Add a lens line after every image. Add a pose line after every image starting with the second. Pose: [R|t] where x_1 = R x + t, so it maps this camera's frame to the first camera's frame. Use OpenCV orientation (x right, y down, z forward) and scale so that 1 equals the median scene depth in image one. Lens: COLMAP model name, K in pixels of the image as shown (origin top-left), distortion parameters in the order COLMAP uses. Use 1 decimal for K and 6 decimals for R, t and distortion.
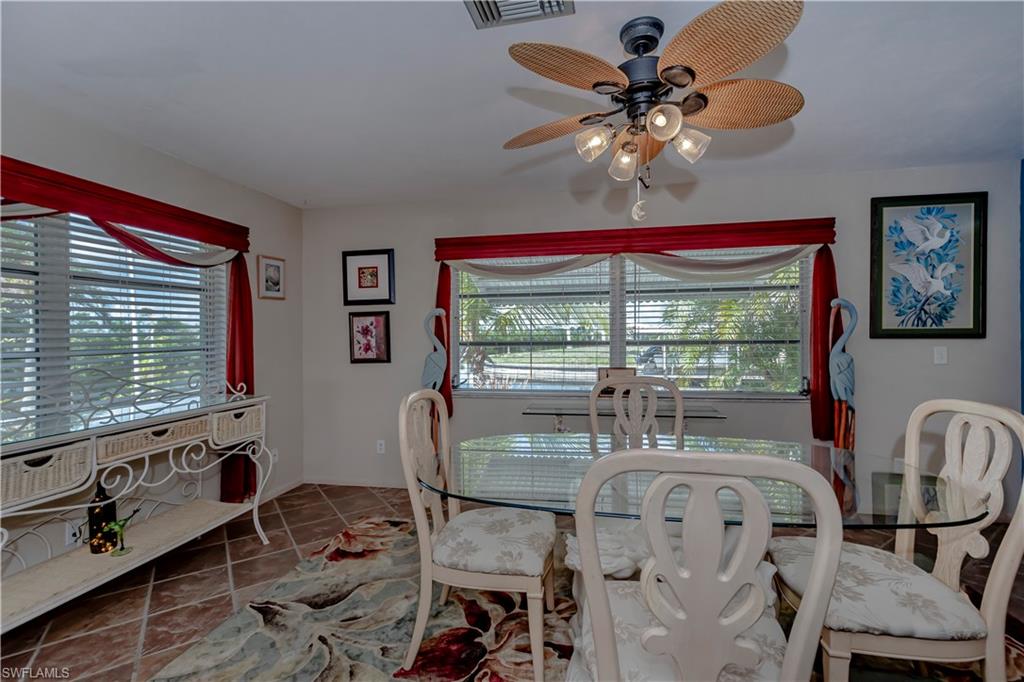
lens RADIAL K [[442.6, 0, 513.1], [0, 442.6, 330.2], [0, 0, 1]] dist [0.001853, -0.000018]
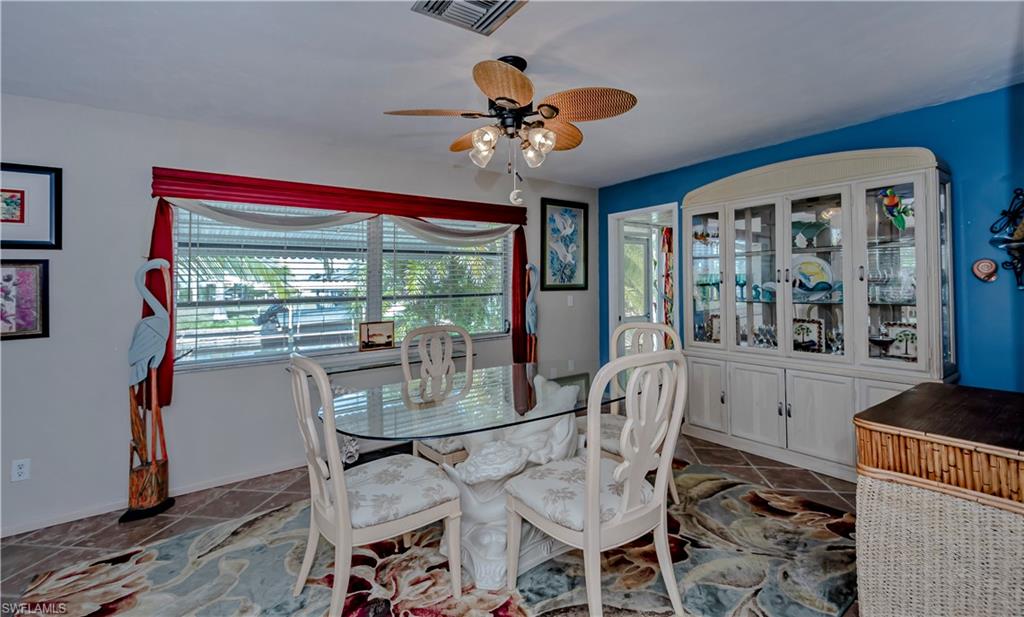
lens RADIAL K [[438.8, 0, 512.3], [0, 438.8, 278.5], [0, 0, 1]] dist [-0.000846, 0.000149]
pose [[0.690186, 0.007644, 0.723592, -0.329157], [0.007682, 0.999810, -0.017889, 0.002802], [-0.723591, 0.017905, 0.689996, 0.046817]]
